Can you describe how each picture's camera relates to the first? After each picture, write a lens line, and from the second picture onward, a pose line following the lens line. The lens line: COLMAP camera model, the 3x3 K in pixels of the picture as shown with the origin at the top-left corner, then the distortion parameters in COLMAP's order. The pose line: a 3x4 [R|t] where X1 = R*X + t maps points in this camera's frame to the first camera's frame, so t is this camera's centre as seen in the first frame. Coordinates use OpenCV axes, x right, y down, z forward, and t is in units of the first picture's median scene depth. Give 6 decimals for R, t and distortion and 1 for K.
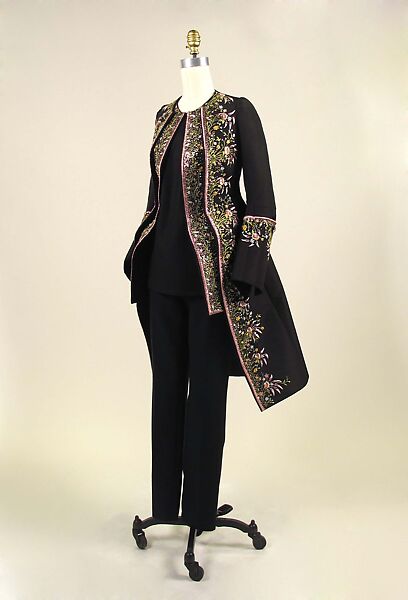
lens RADIAL K [[702.3, 0, 204.0], [0, 702.3, 300.0], [0, 0, 1]] dist [-0.019970, -0.021627]
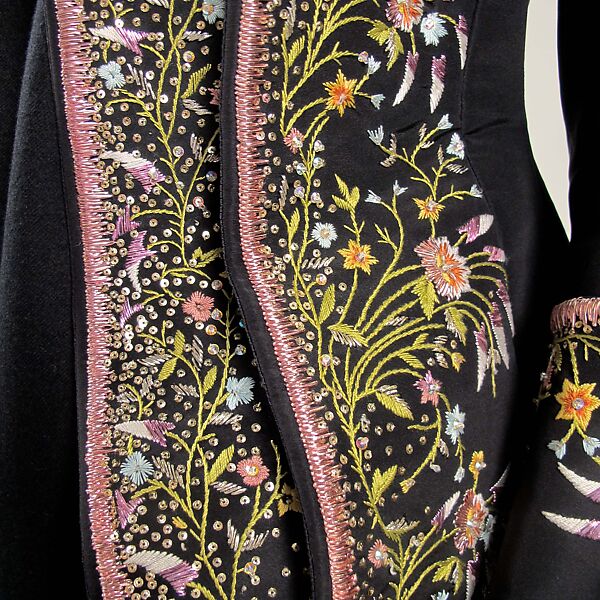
lens RADIAL K [[697.2, 0, 300.1], [0, 697.2, 288.4], [0, 0, 1]] dist [-0.138353, 0.013051]
pose [[0.995951, 0.062239, -0.064871, 0.018510], [-0.062021, 0.998060, 0.005372, -0.118680], [0.065080, -0.001326, 0.997879, 0.876012]]
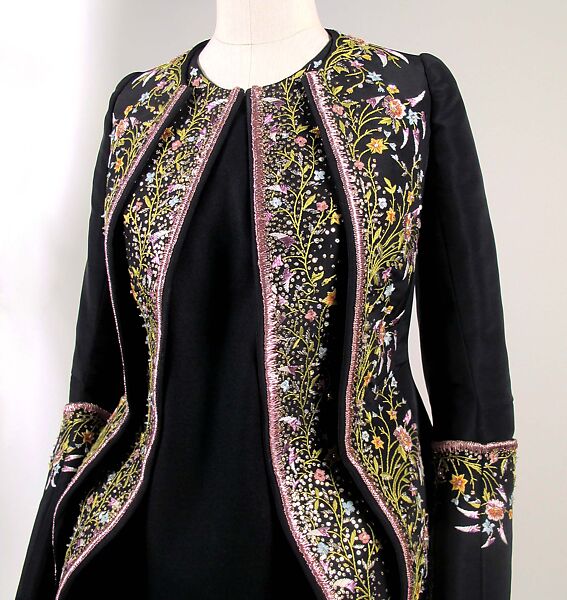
lens RADIAL K [[689.5, 0, 283.5], [0, 689.5, 300.0], [0, 0, 1]] dist [-0.139002, 0.025411]
pose [[0.930262, -0.036421, 0.365083, -0.112417], [0.055890, 0.997515, -0.042900, -0.170946], [-0.362613, 0.060313, 0.929986, 0.745919]]
